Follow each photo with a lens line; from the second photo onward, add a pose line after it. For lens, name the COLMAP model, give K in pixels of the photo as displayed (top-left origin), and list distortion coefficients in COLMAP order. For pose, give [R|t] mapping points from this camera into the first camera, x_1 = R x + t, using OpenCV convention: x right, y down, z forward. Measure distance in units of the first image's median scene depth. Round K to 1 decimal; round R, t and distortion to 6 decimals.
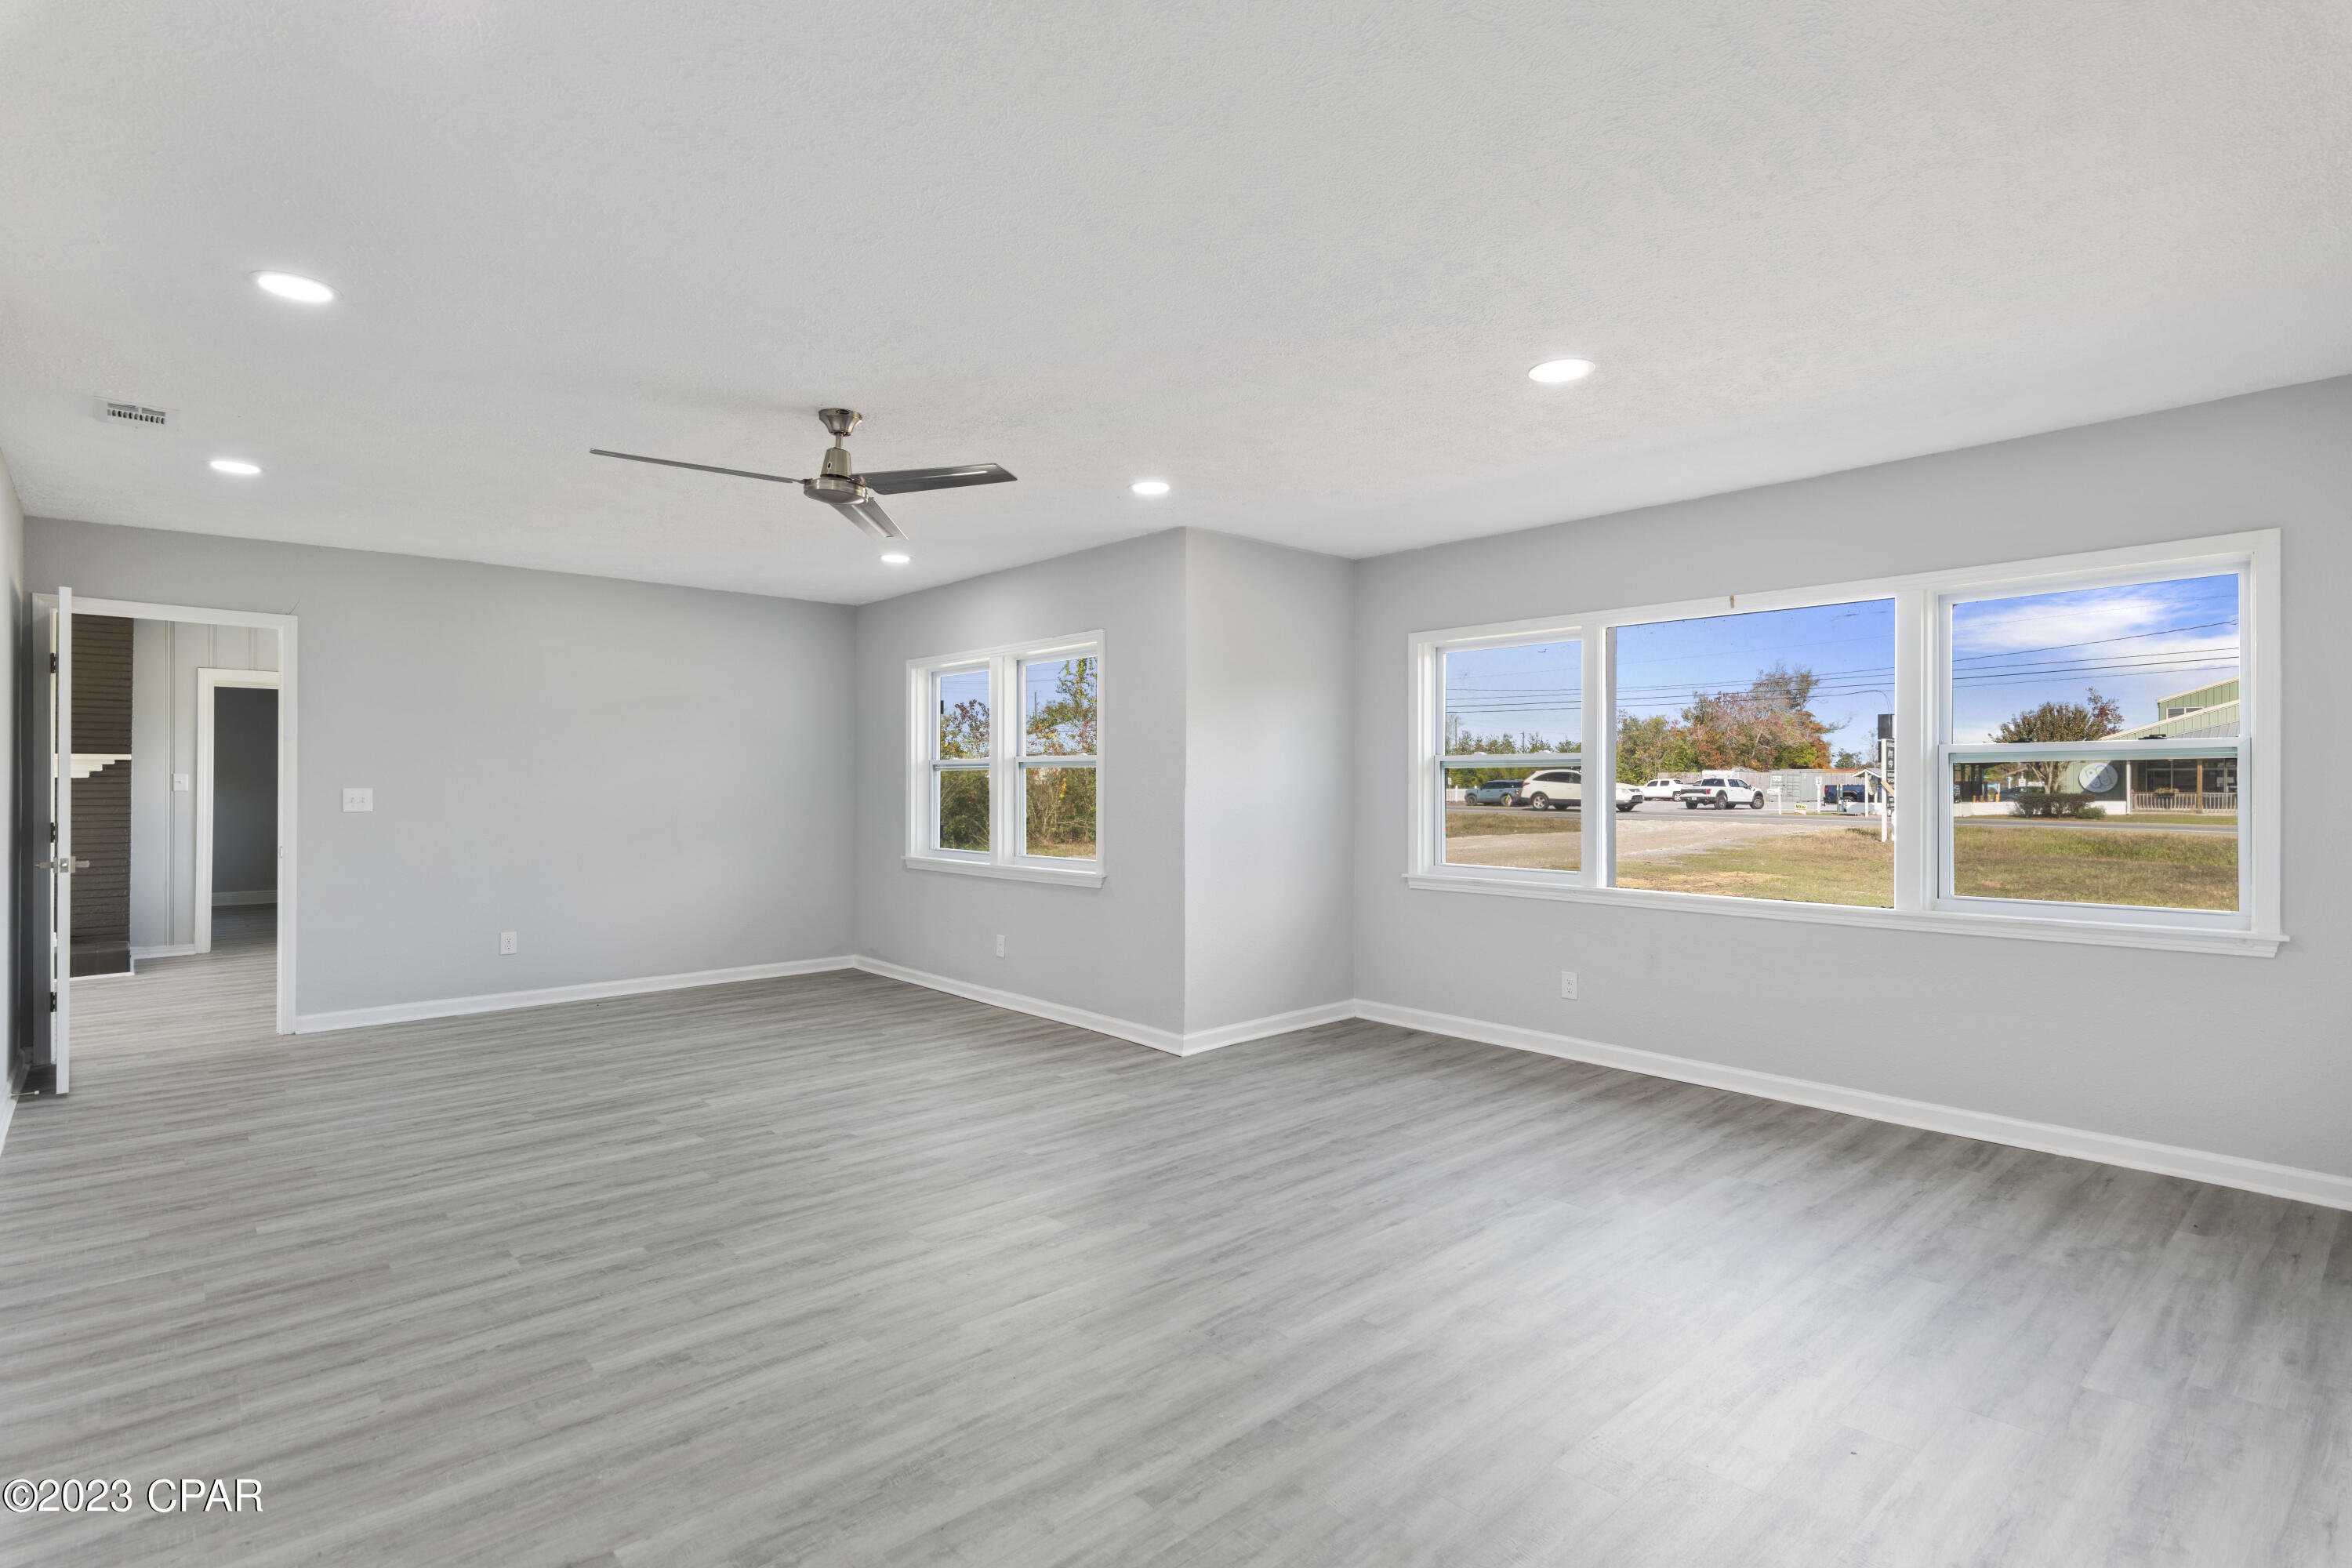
lens RADIAL K [[1147.6, 0, 1172.0], [0, 1147.6, 780.9], [0, 0, 1]] dist [-0.000580, 0.001595]
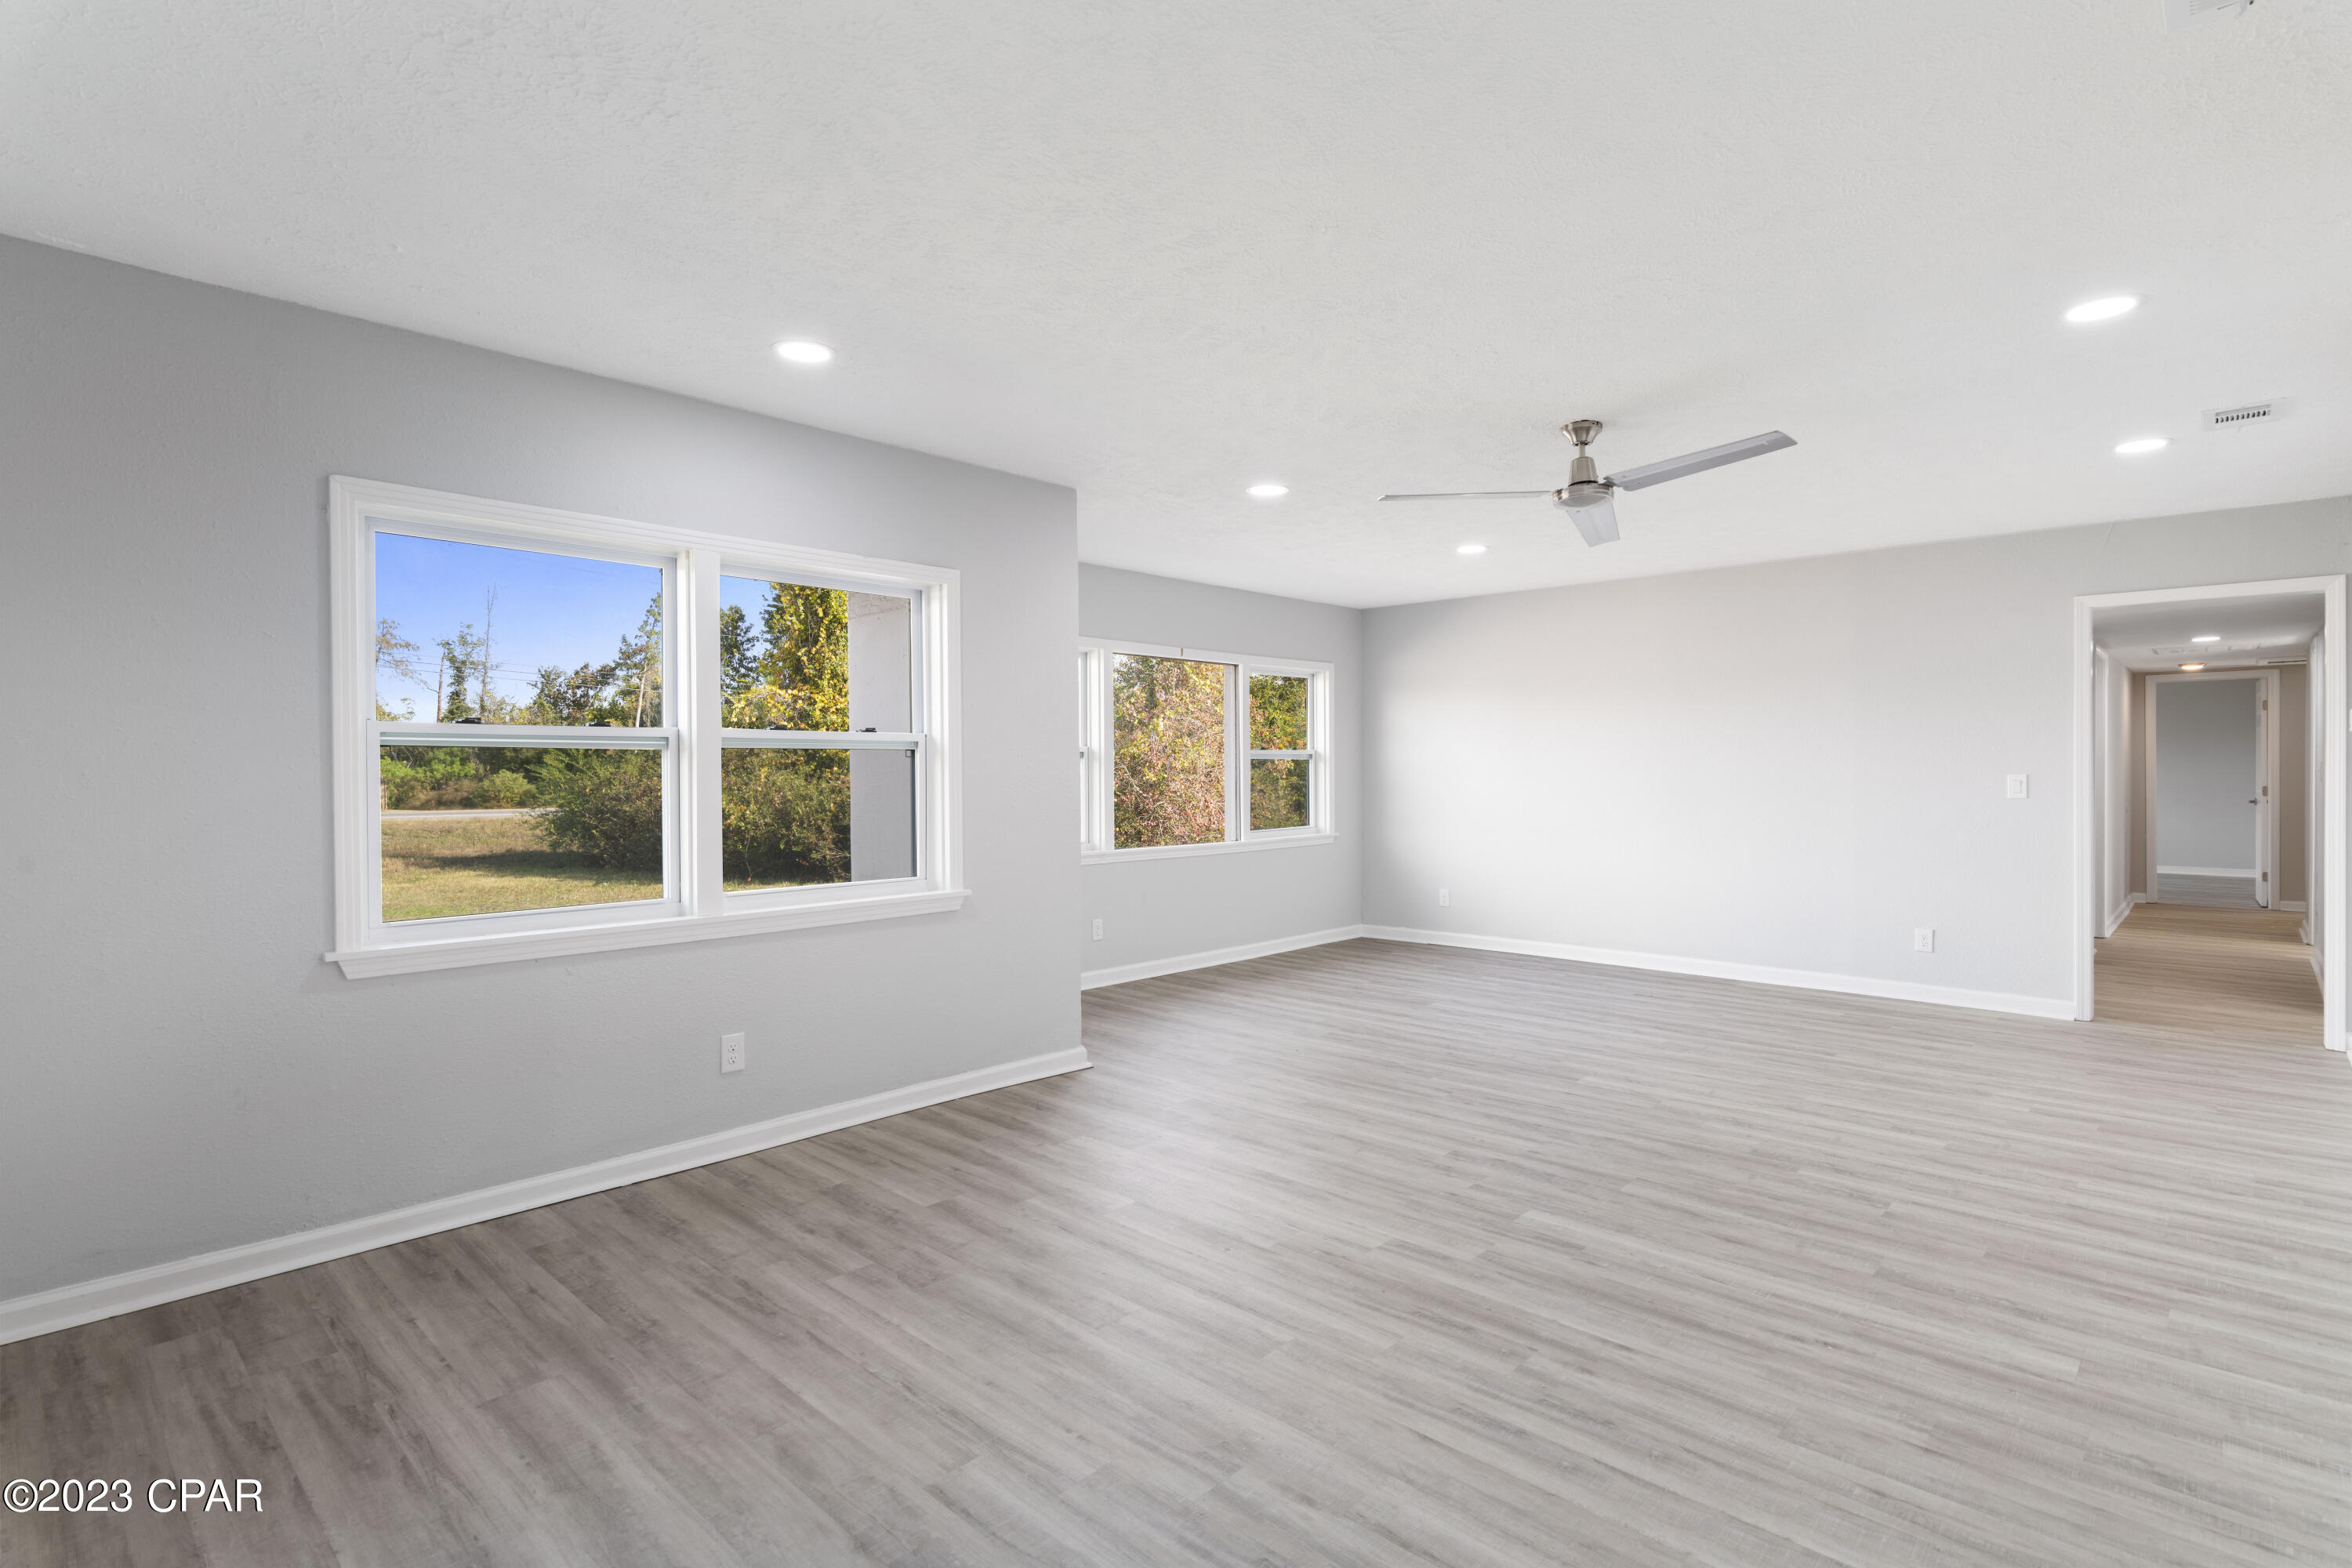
lens RADIAL K [[1147.6, 0, 1172.2], [0, 1147.6, 772.3], [0, 0, 1]] dist [-0.000580, 0.001595]
pose [[-0.081736, -0.003322, 0.996648, -1.427858], [0.003082, 0.999989, 0.003586, 0.000372], [-0.996649, 0.003365, -0.081725, 1.576466]]
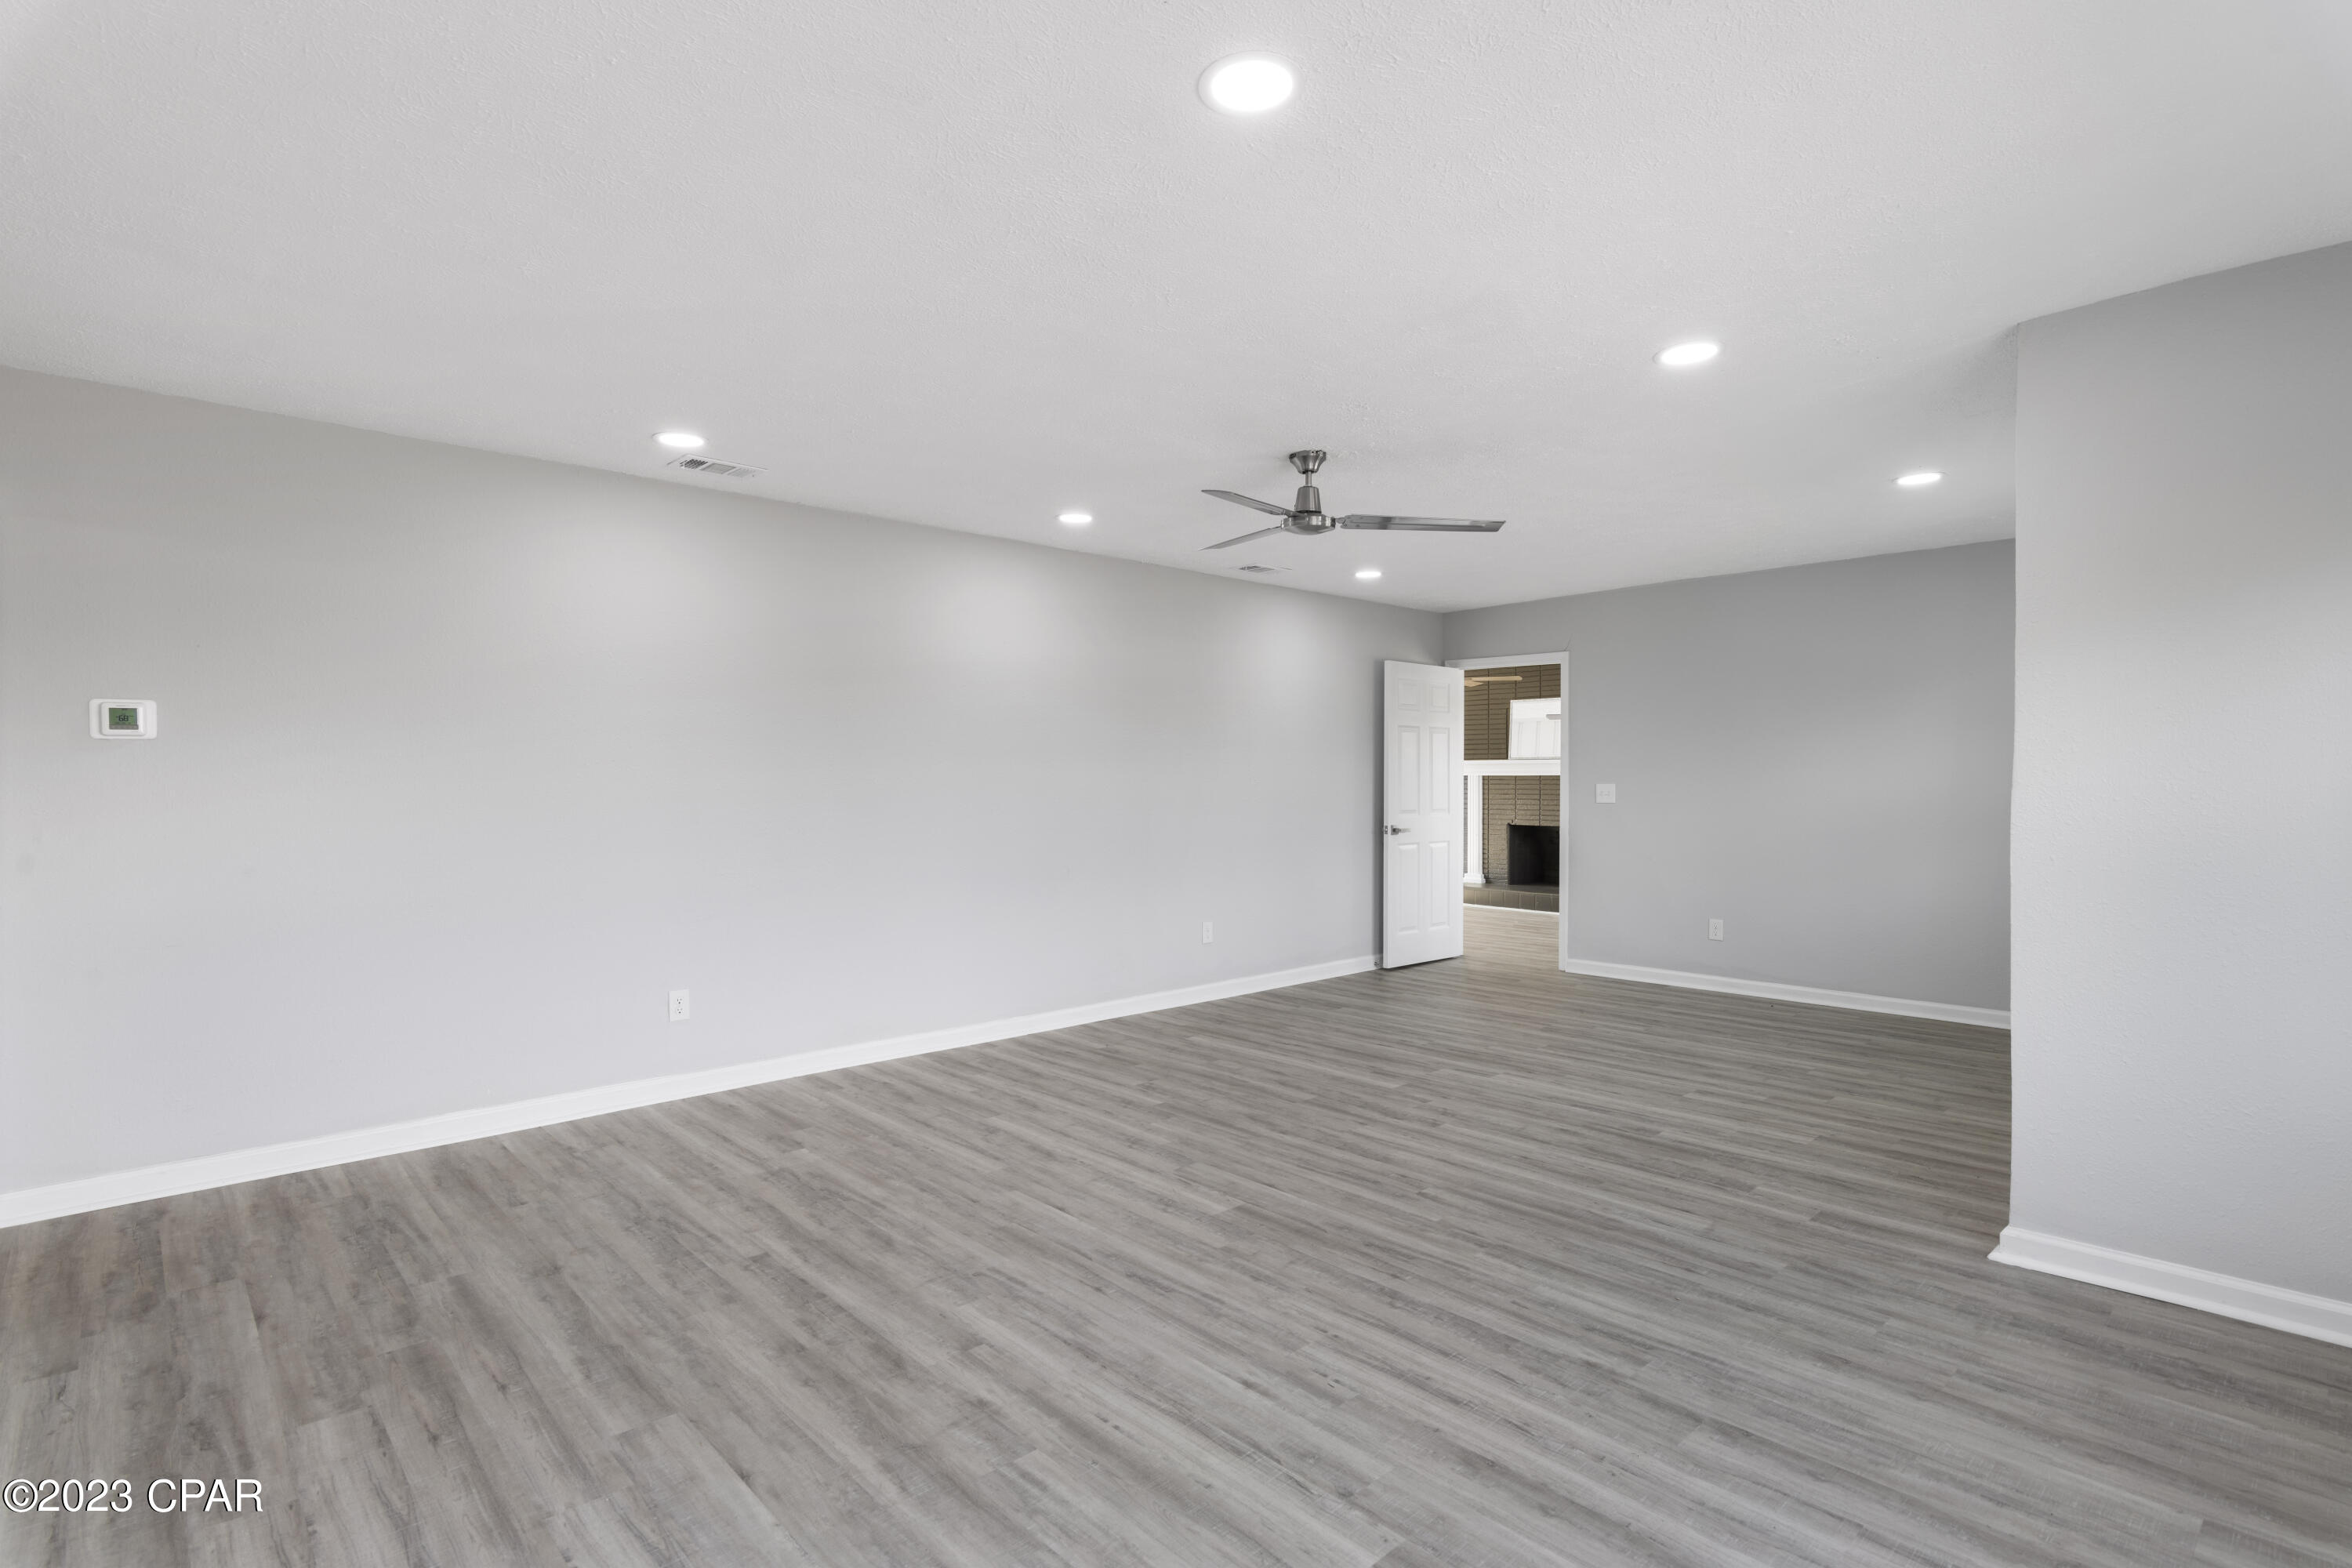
lens RADIAL K [[1147.6, 0, 1181.5], [0, 1147.6, 773.4], [0, 0, 1]] dist [-0.000580, 0.001595]
pose [[0.017496, -0.003563, -0.999841, 0.897430], [0.002223, 0.999991, -0.003525, -0.000865], [0.999844, -0.002160, 0.017504, 0.917686]]
